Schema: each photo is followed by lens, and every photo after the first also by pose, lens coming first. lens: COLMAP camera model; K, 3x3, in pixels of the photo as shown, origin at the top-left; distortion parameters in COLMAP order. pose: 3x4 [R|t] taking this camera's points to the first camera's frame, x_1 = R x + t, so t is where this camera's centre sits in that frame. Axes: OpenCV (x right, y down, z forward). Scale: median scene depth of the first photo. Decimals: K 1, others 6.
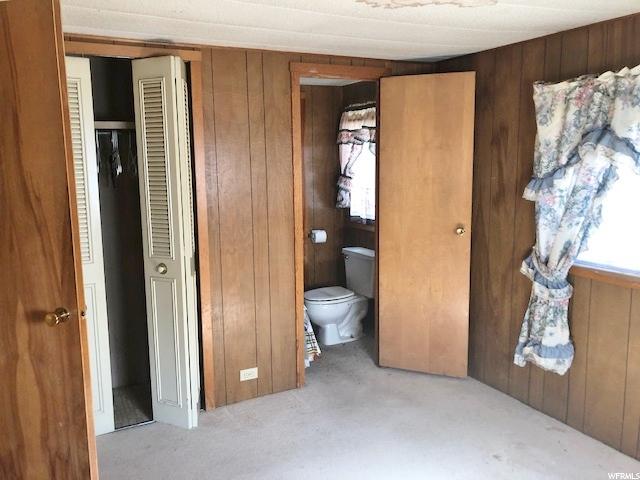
lens RADIAL K [[540.0, 0, 320.0], [0, 540.0, 240.0], [0, 0, 1]] dist [0.005799, -0.003504]
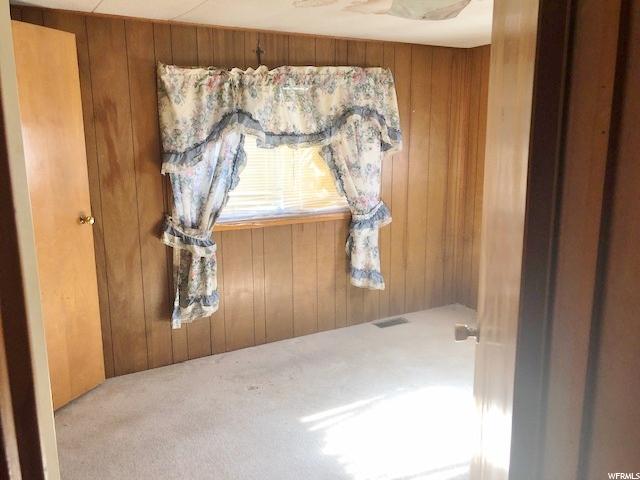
lens RADIAL K [[540.0, 0, 320.0], [0, 540.0, 240.0], [0, 0, 1]] dist [0.005799, -0.003504]
pose [[-0.057557, -0.180102, 0.981963, -0.742213], [0.157311, 0.969669, 0.187068, -0.104999], [-0.985870, 0.165240, -0.027479, 0.792405]]
